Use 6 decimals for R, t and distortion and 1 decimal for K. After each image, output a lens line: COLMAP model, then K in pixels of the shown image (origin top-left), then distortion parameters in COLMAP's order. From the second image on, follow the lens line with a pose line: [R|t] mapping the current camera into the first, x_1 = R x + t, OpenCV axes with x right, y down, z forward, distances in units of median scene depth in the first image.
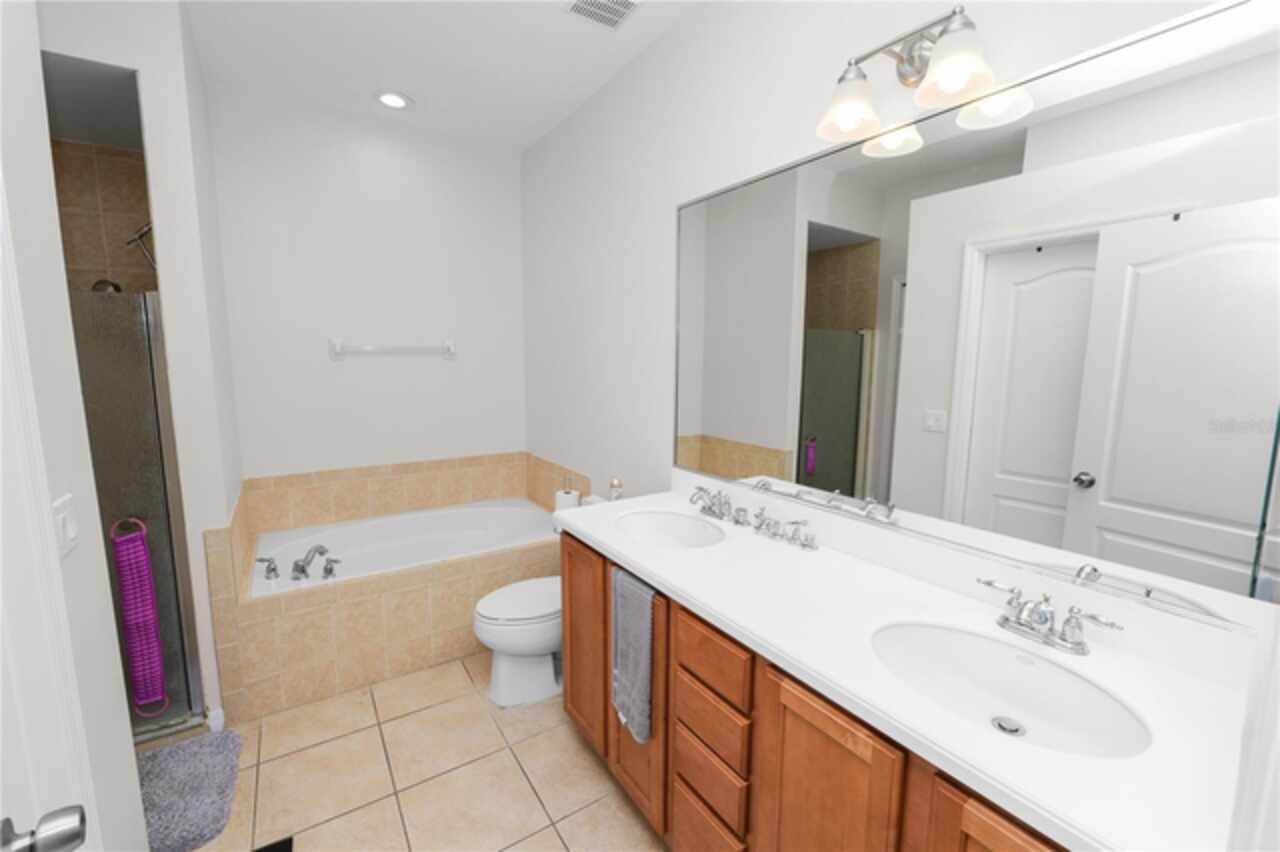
lens RADIAL K [[525.4, 0, 636.4], [0, 525.4, 424.2], [0, 0, 1]] dist [-0.011848, 0.000004]
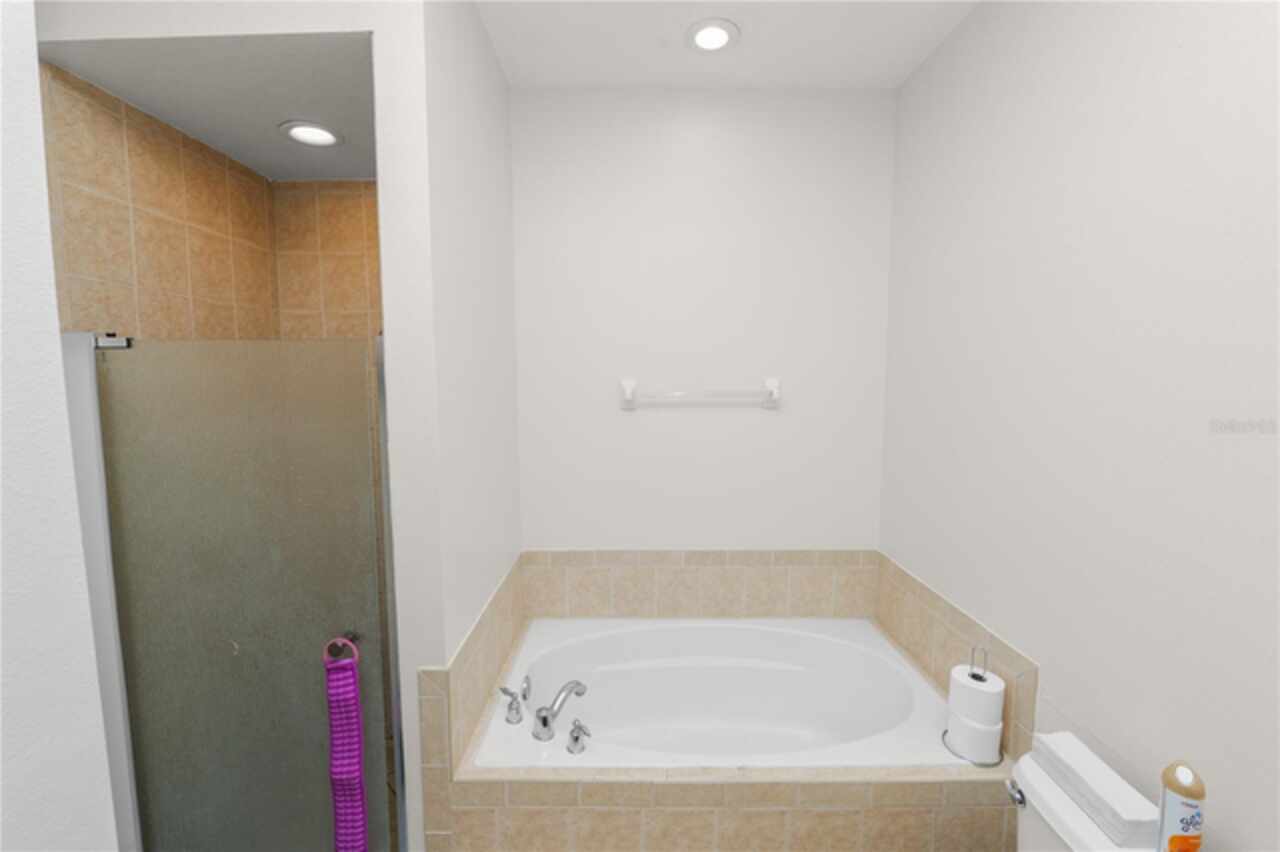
lens RADIAL K [[525.4, 0, 636.4], [0, 525.4, 424.2], [0, 0, 1]] dist [-0.011848, 0.000004]
pose [[0.835212, 0.043086, -0.548238, -0.150853], [-0.063868, 0.997780, -0.018885, -0.093691], [0.546207, 0.050788, 0.836109, 0.395514]]
